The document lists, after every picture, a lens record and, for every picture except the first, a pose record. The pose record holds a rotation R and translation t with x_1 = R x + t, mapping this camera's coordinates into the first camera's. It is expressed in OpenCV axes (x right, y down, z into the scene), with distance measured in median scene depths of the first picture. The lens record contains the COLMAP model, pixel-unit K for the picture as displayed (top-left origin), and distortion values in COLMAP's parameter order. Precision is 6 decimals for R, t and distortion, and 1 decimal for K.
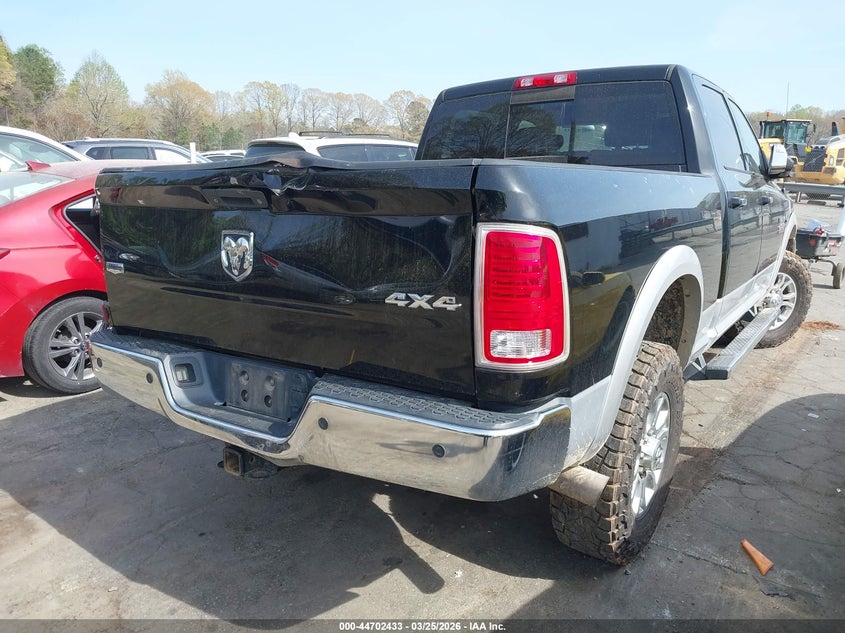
lens RADIAL K [[673.6, 0, 424.2], [0, 673.6, 315.6], [0, 0, 1]] dist [0.057967, 0.002633]
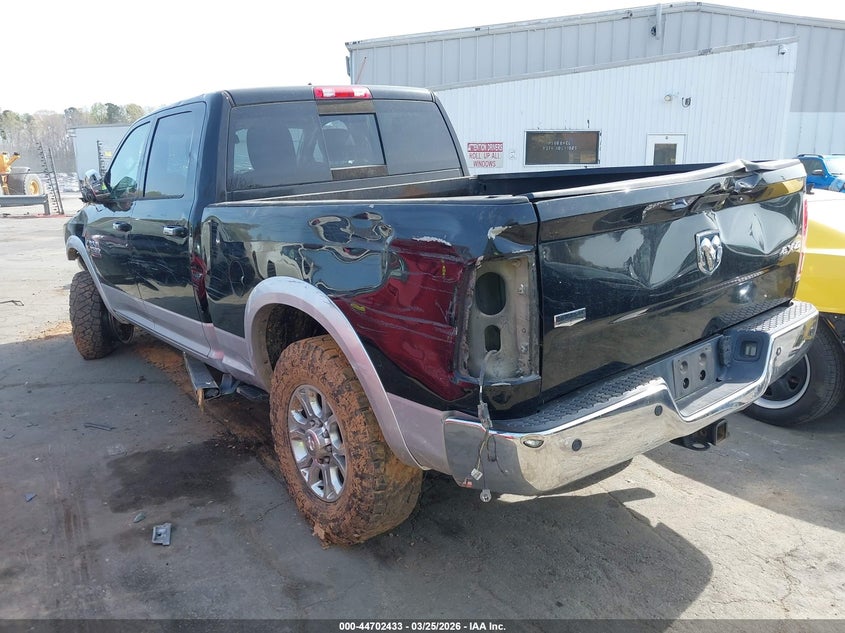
lens RADIAL K [[673.6, 0, 424.7], [0, 673.6, 316.9], [0, 0, 1]] dist [0.057967, 0.002633]
pose [[0.282806, -0.244202, 0.927570, -1.141962], [0.251948, 0.952003, 0.173818, -0.234027], [-0.925496, 0.184543, 0.330759, 0.837163]]
